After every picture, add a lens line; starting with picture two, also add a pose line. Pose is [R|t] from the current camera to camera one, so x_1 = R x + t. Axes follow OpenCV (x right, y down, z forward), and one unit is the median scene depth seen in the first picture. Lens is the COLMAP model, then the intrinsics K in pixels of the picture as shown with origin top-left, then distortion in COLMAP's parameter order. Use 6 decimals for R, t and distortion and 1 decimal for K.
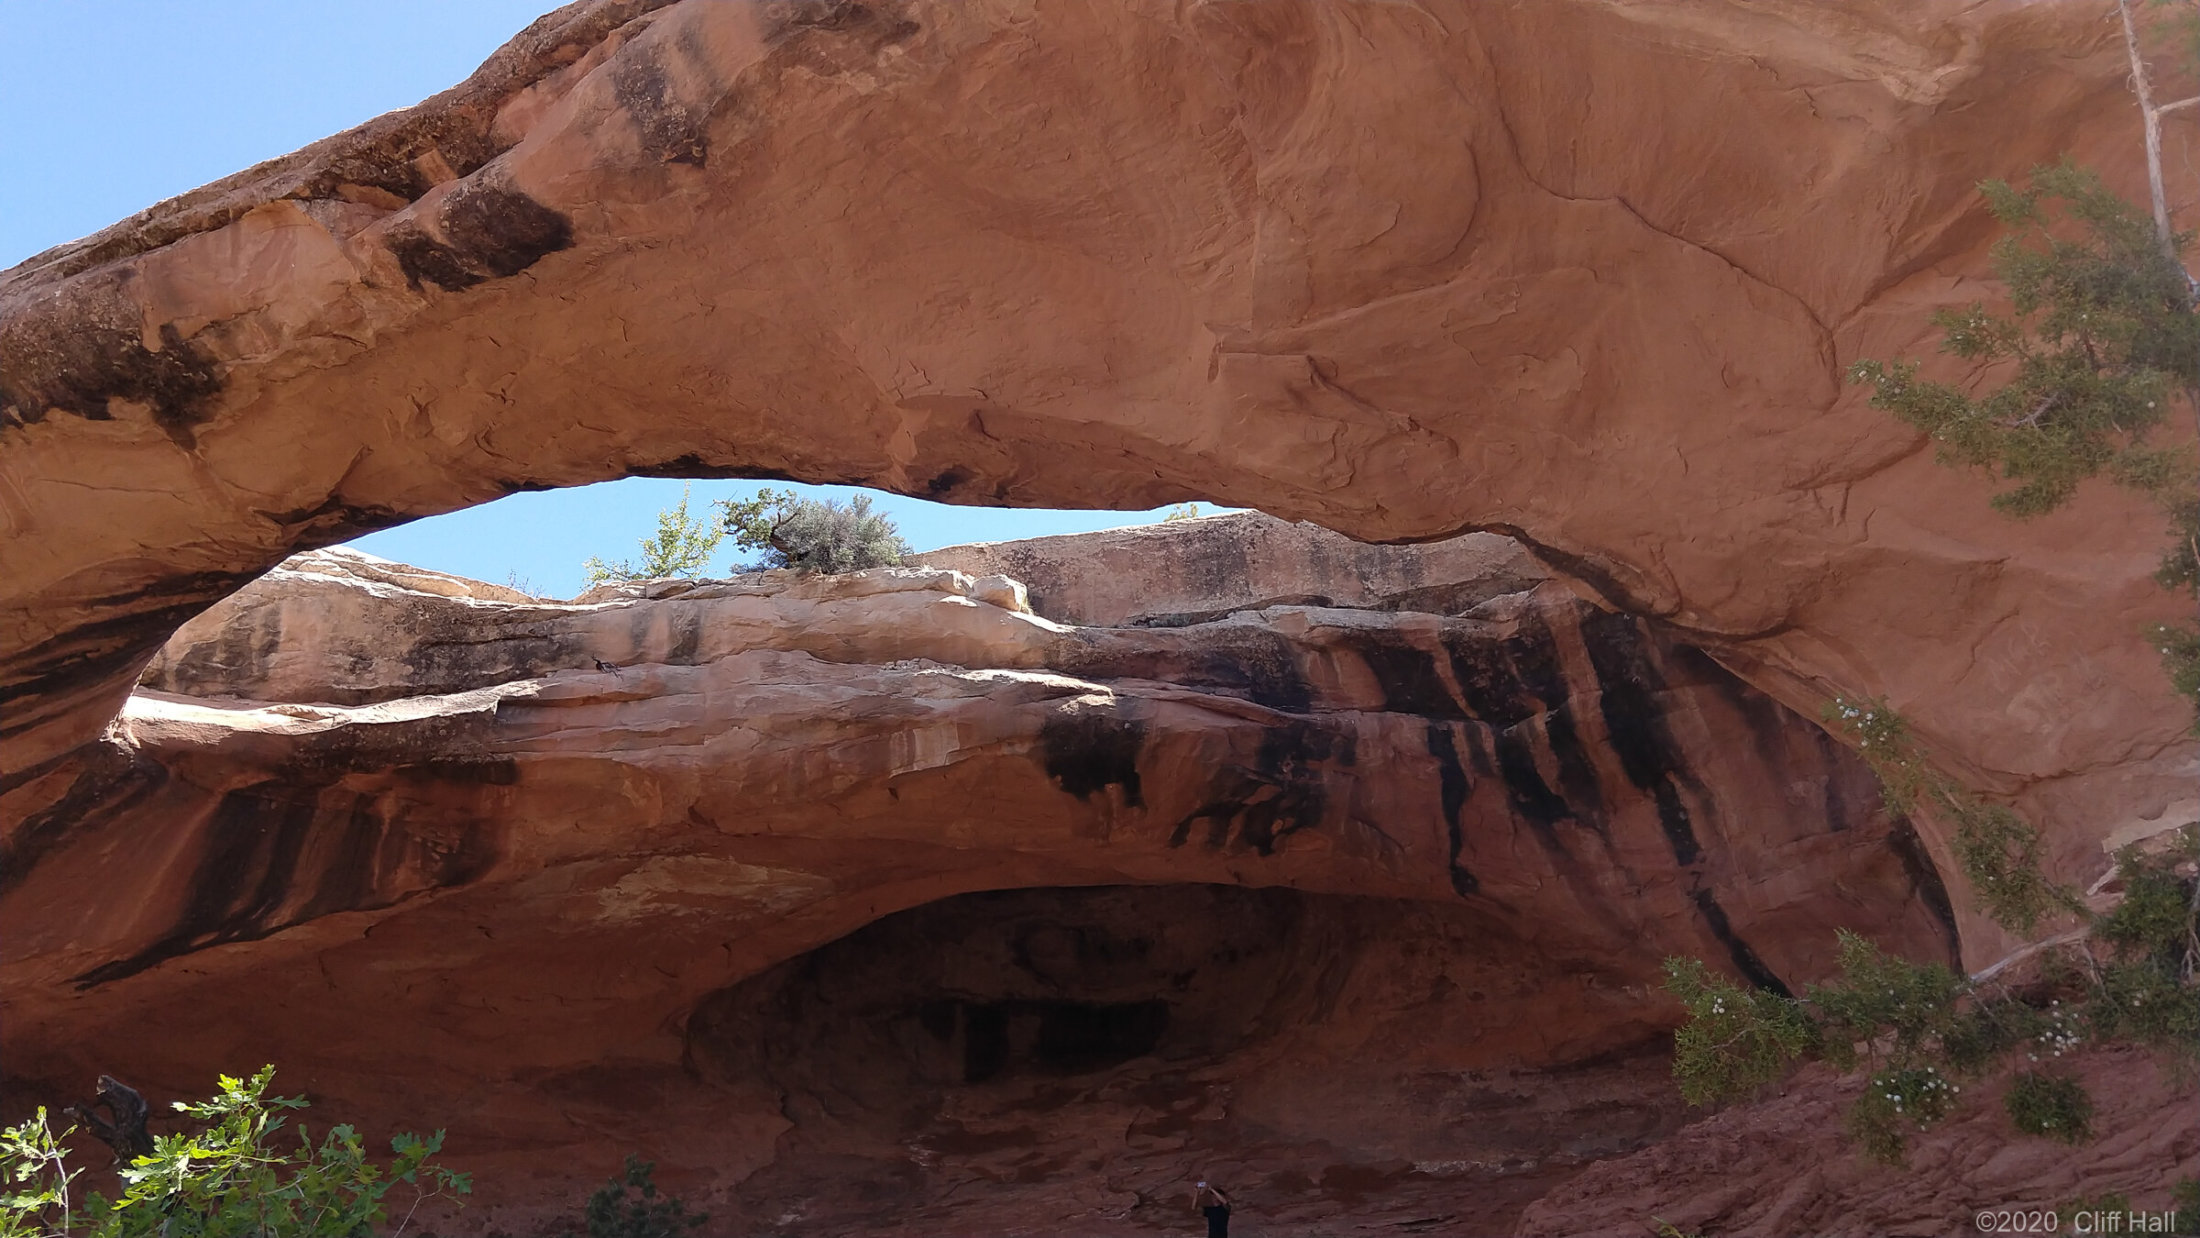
lens RADIAL K [[1666.1, 0, 1072.0], [0, 1666.1, 616.4], [0, 0, 1]] dist [0.029892, -0.000614]
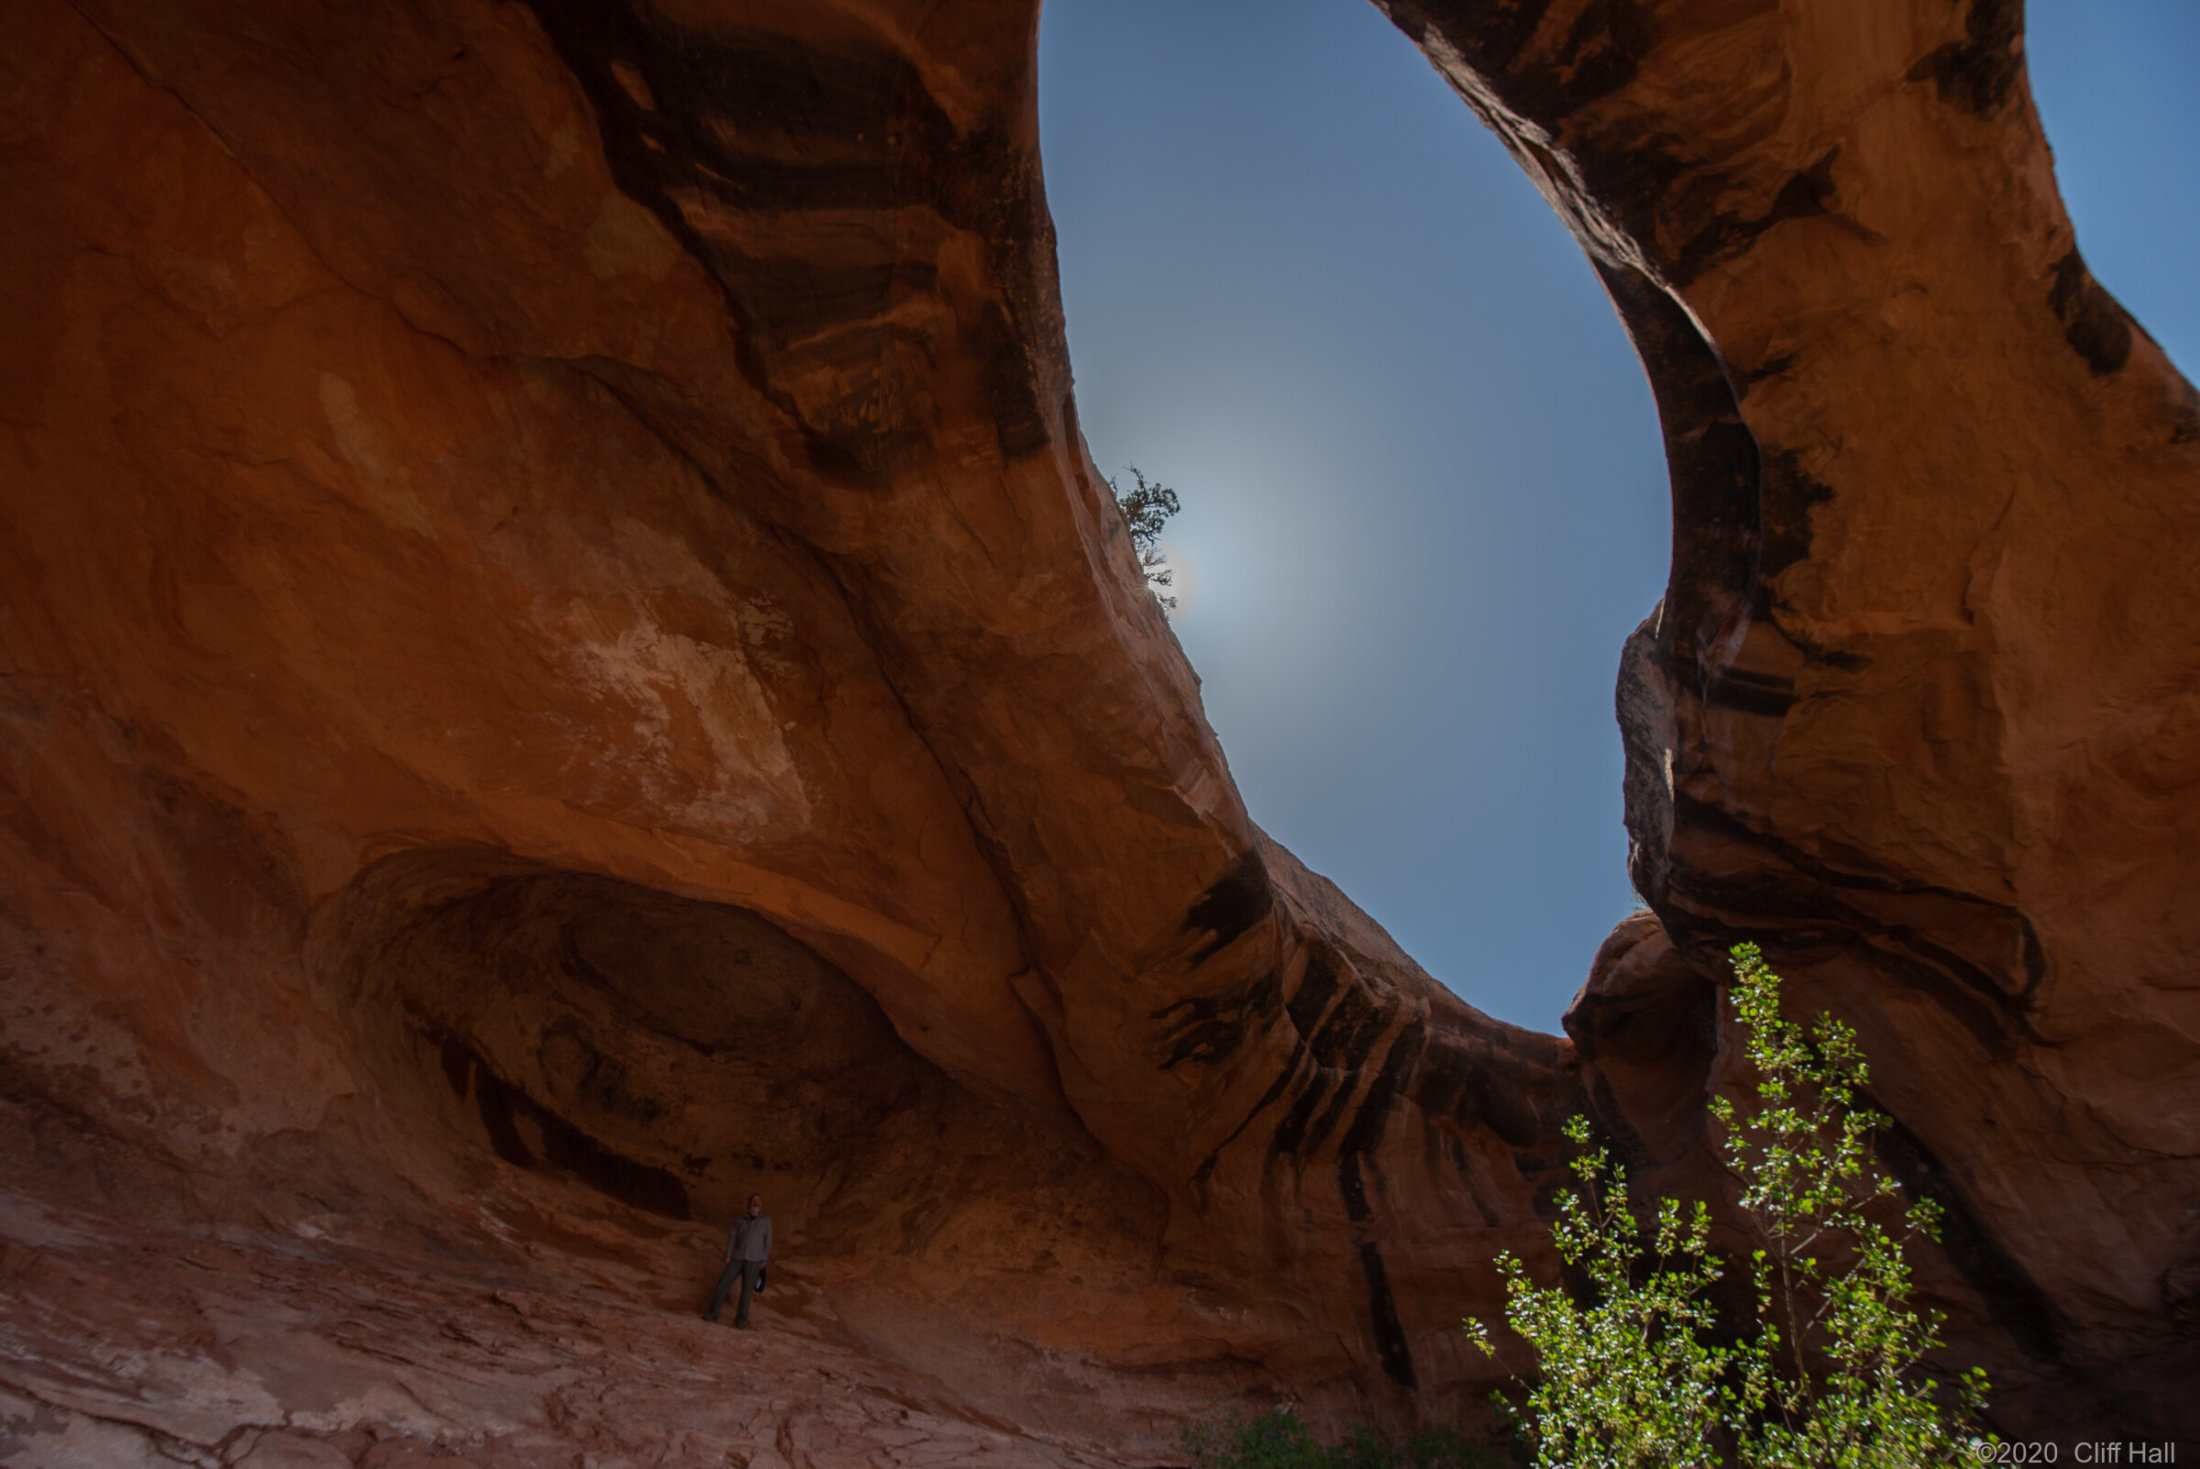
lens RADIAL K [[1030.6, 0, 1090.7], [0, 1030.6, 715.0], [0, 0, 1]] dist [-0.000381, -0.026440]
pose [[0.366219, 0.712532, 0.598482, -0.505386], [-0.342319, 0.701223, -0.625383, 0.447952], [-0.865275, 0.024155, 0.500715, 0.729549]]
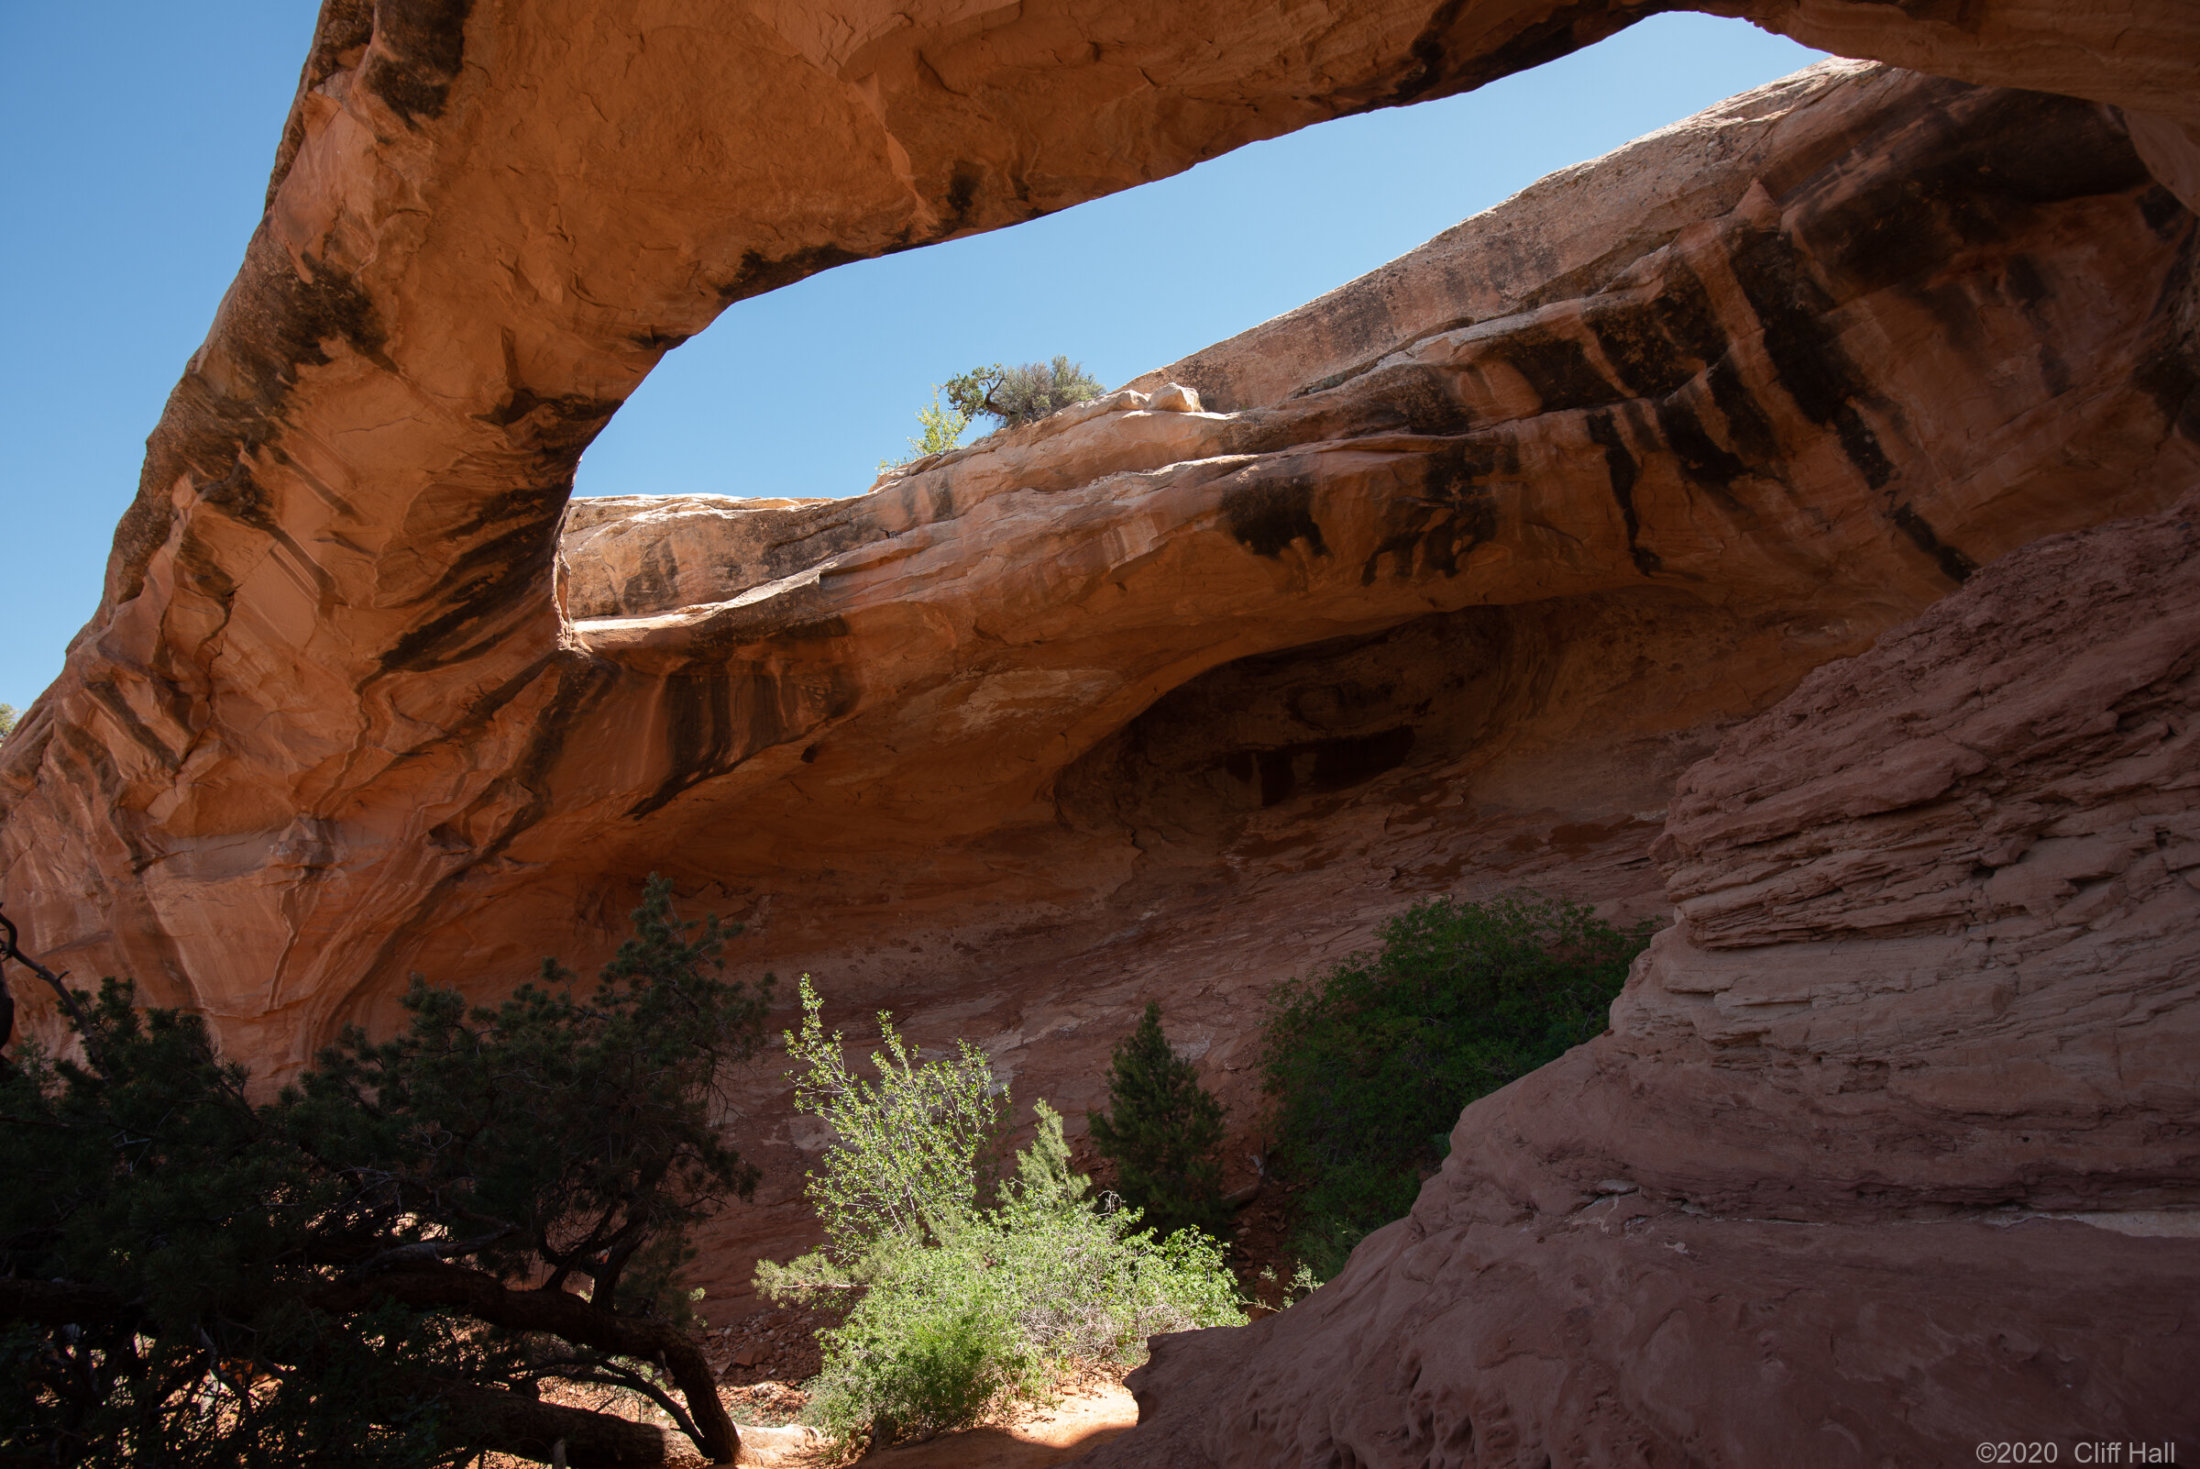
lens RADIAL K [[1015.7, 0, 1063.3], [0, 1015.7, 741.8], [0, 0, 1]] dist [0.005873, -0.035664]
pose [[0.933732, -0.159101, -0.320674, 0.076220], [0.213527, 0.966533, 0.142201, 0.102698], [0.287318, -0.201250, 0.936454, 0.259188]]
